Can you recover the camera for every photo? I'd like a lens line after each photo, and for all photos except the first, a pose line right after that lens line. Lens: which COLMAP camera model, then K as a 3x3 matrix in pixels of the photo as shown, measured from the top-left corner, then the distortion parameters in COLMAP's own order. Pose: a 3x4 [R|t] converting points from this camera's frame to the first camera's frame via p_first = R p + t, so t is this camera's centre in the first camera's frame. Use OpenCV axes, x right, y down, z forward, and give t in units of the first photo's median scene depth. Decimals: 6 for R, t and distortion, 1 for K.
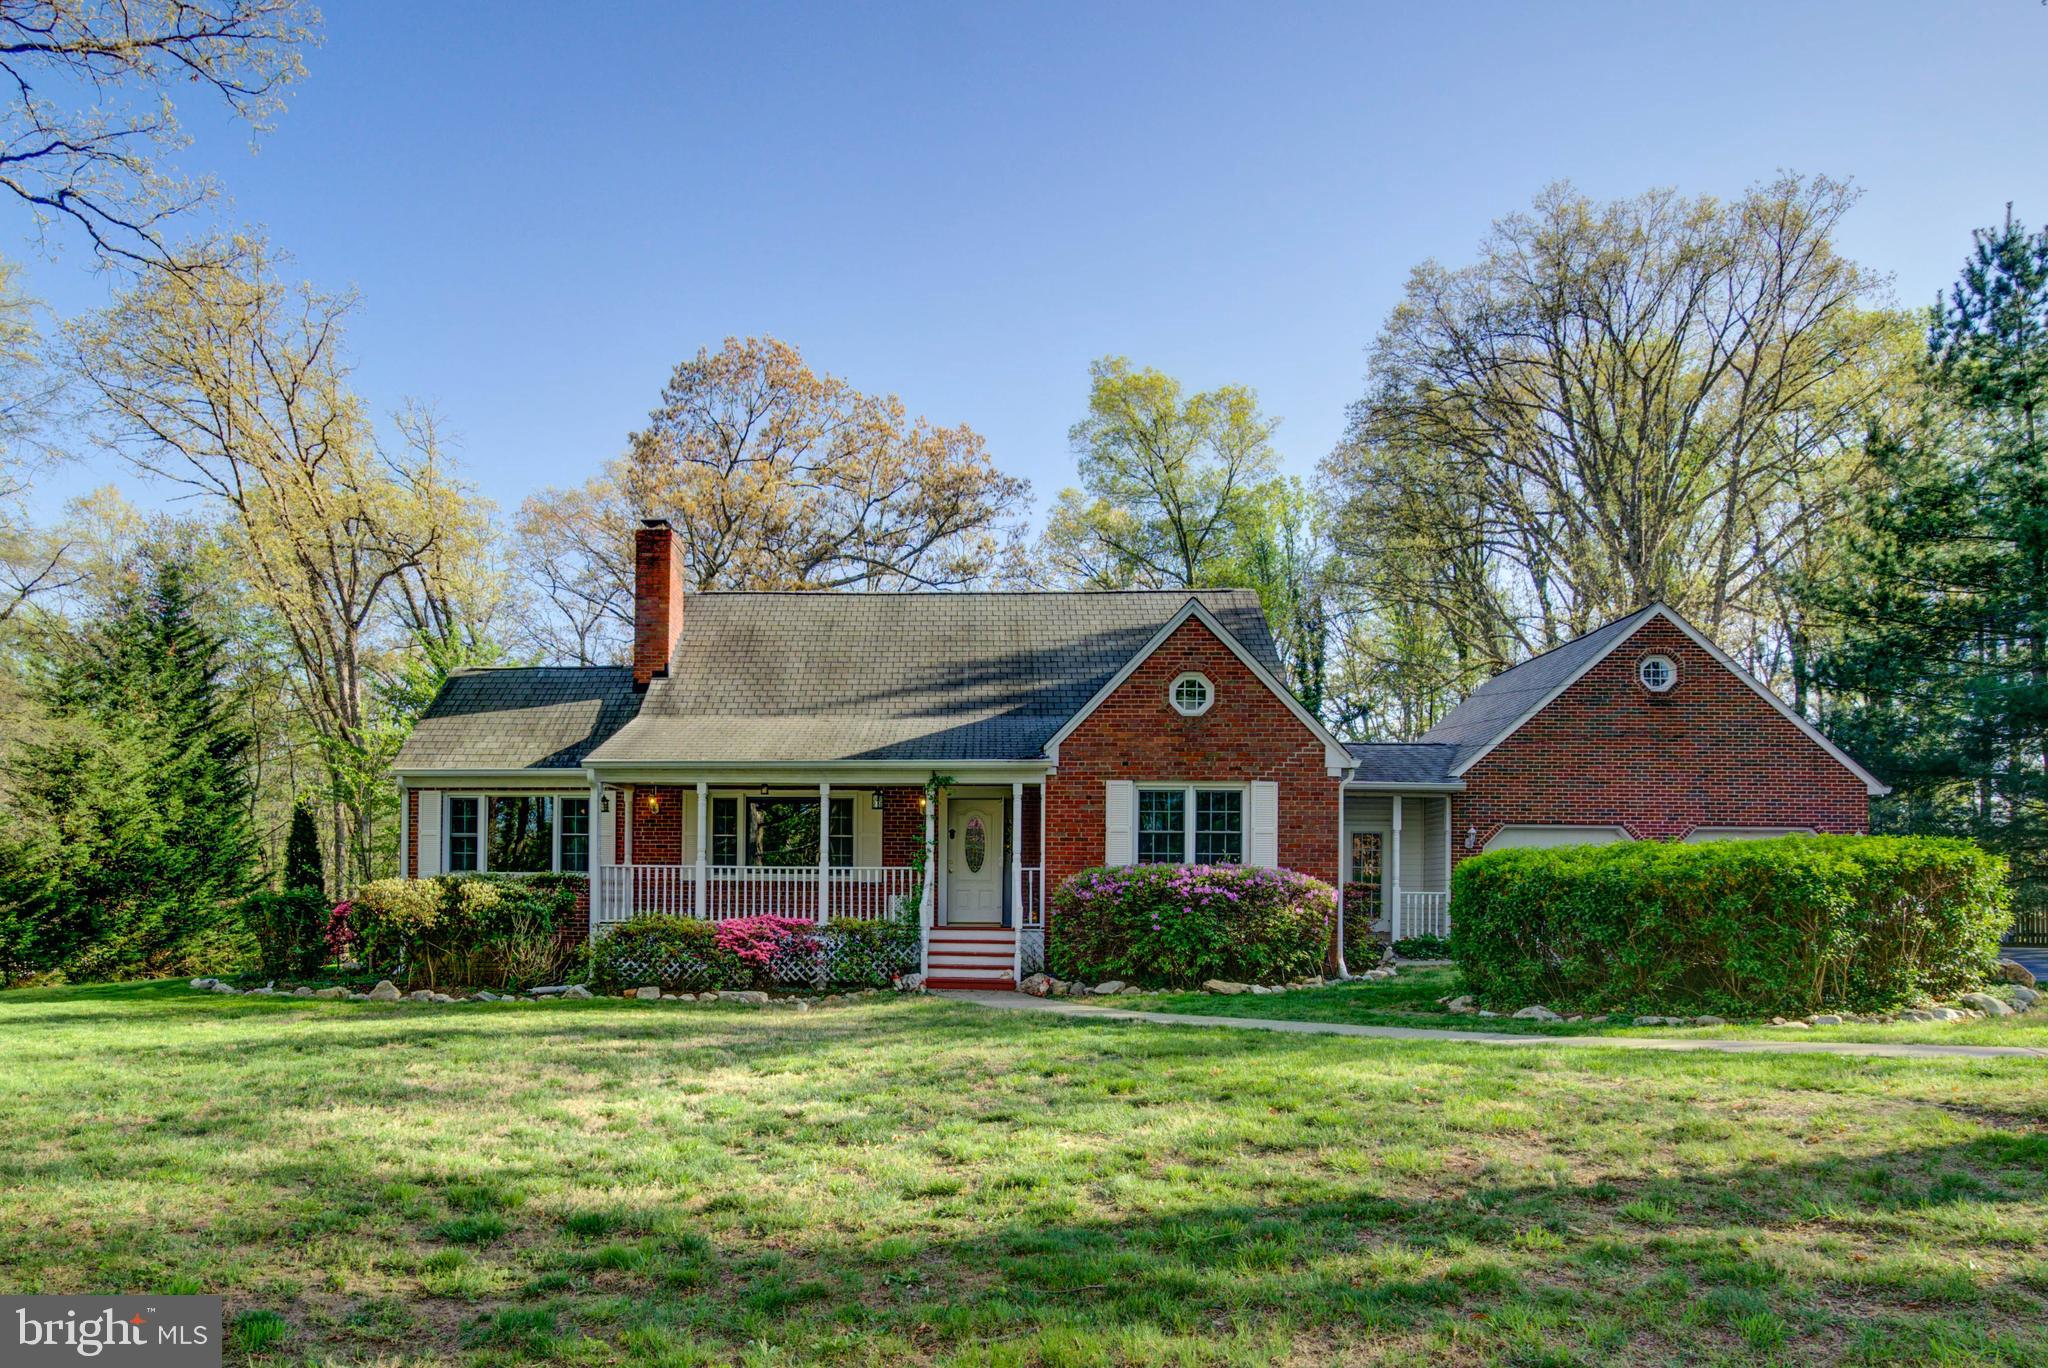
lens RADIAL K [[1303.7, 0, 906.5], [0, 1303.7, 887.5], [0, 0, 1]] dist [-0.054633, 0.015476]
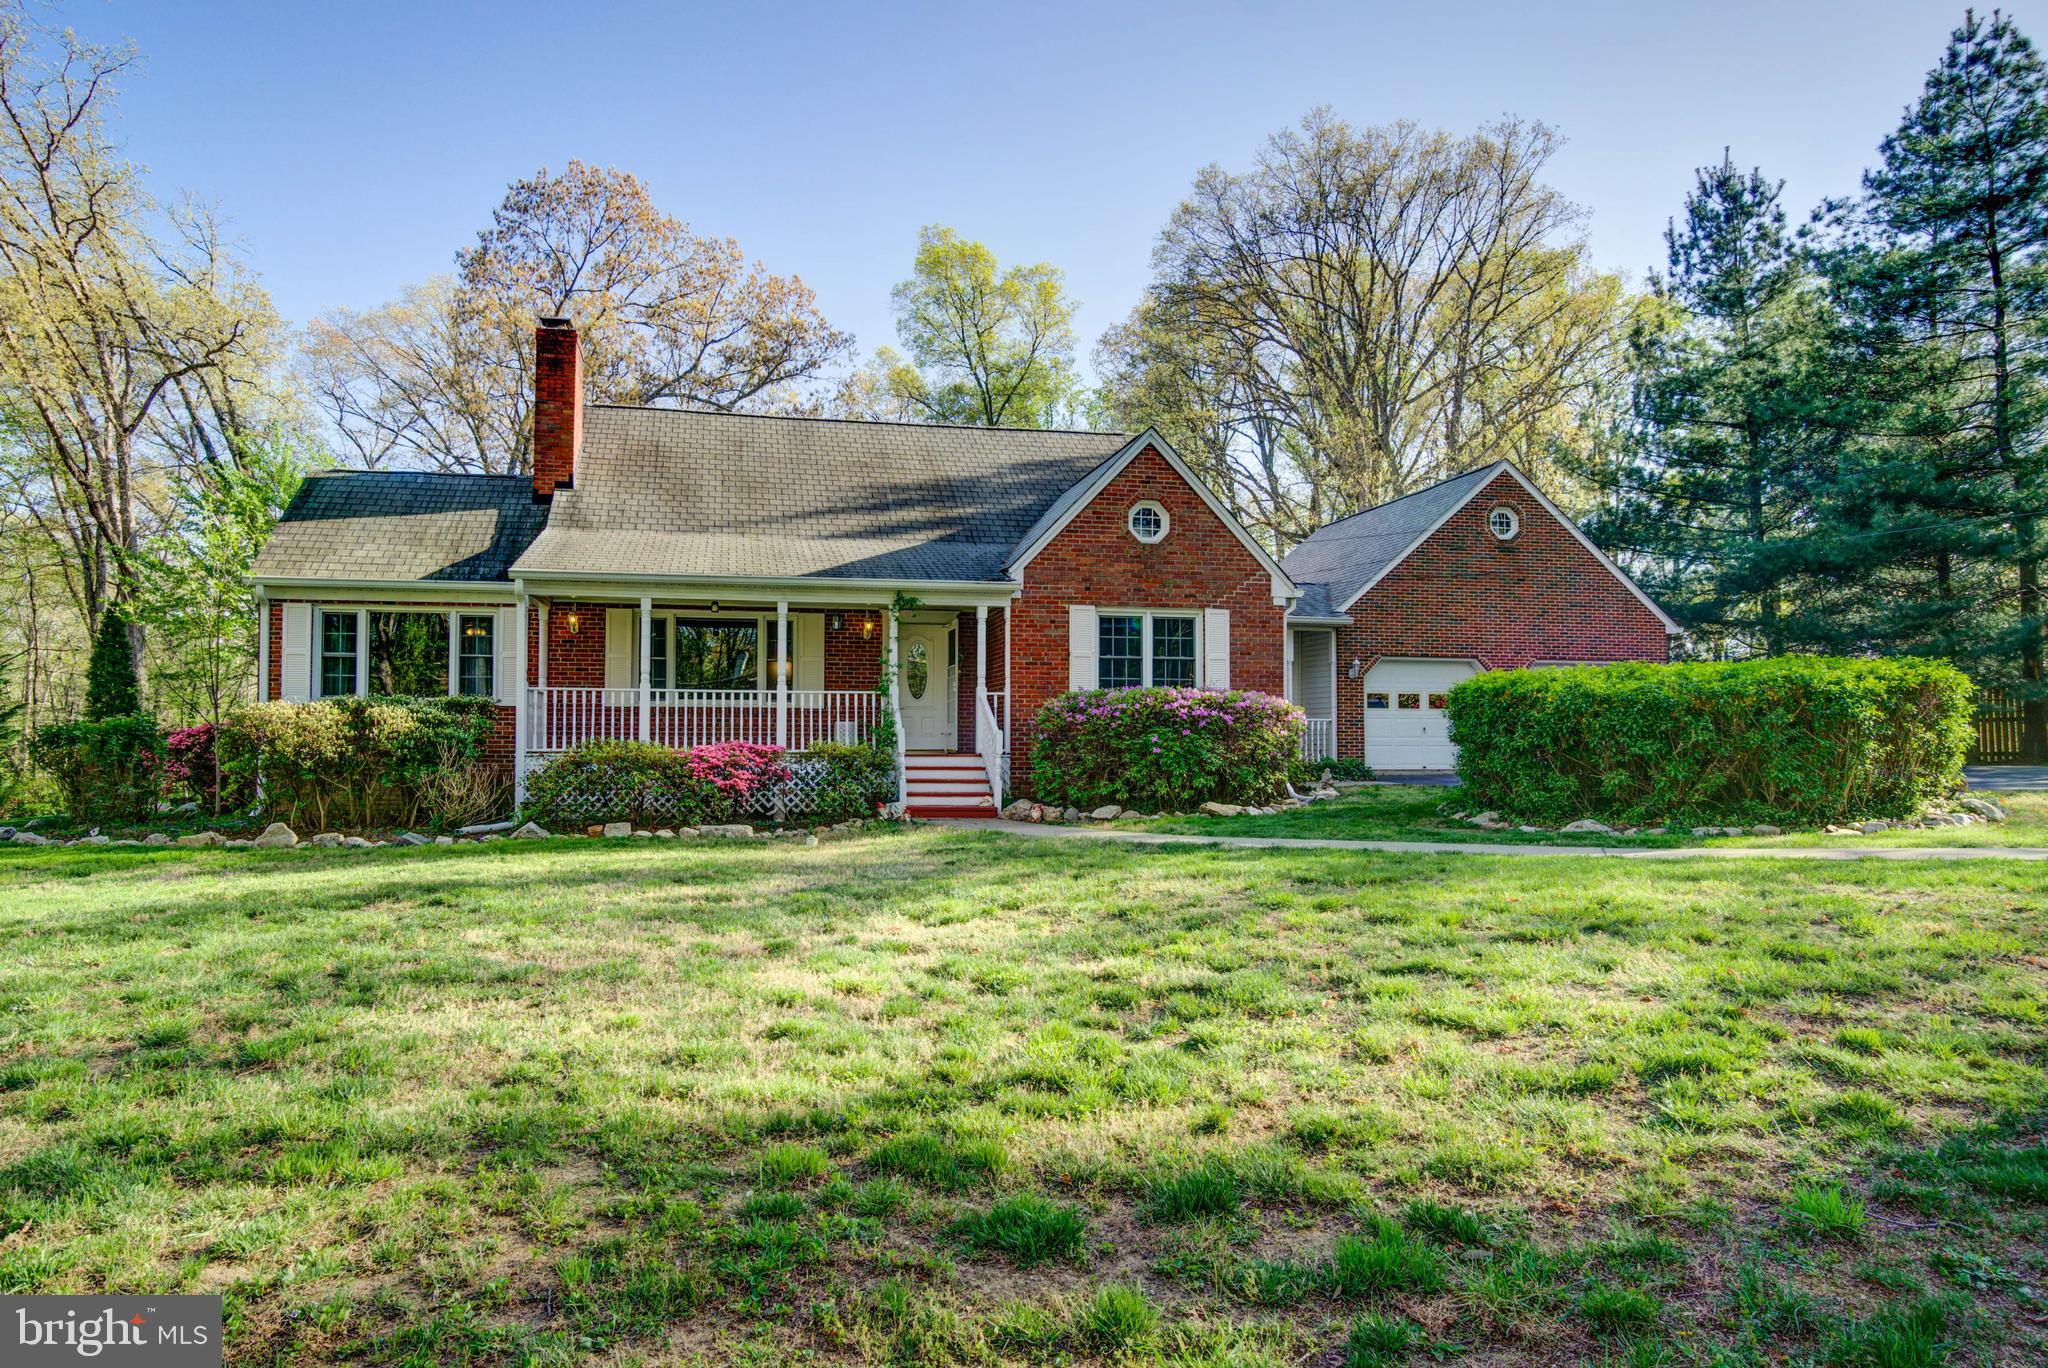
lens RADIAL K [[1182.3, 0, 965.3], [0, 1182.3, 693.3], [0, 0, 1]] dist [-0.014470, 0.002925]
pose [[0.967657, 0.003700, 0.252241, -0.144851], [0.003415, 0.999609, -0.027763, 0.009876], [-0.252245, 0.027726, 0.967266, 0.136937]]
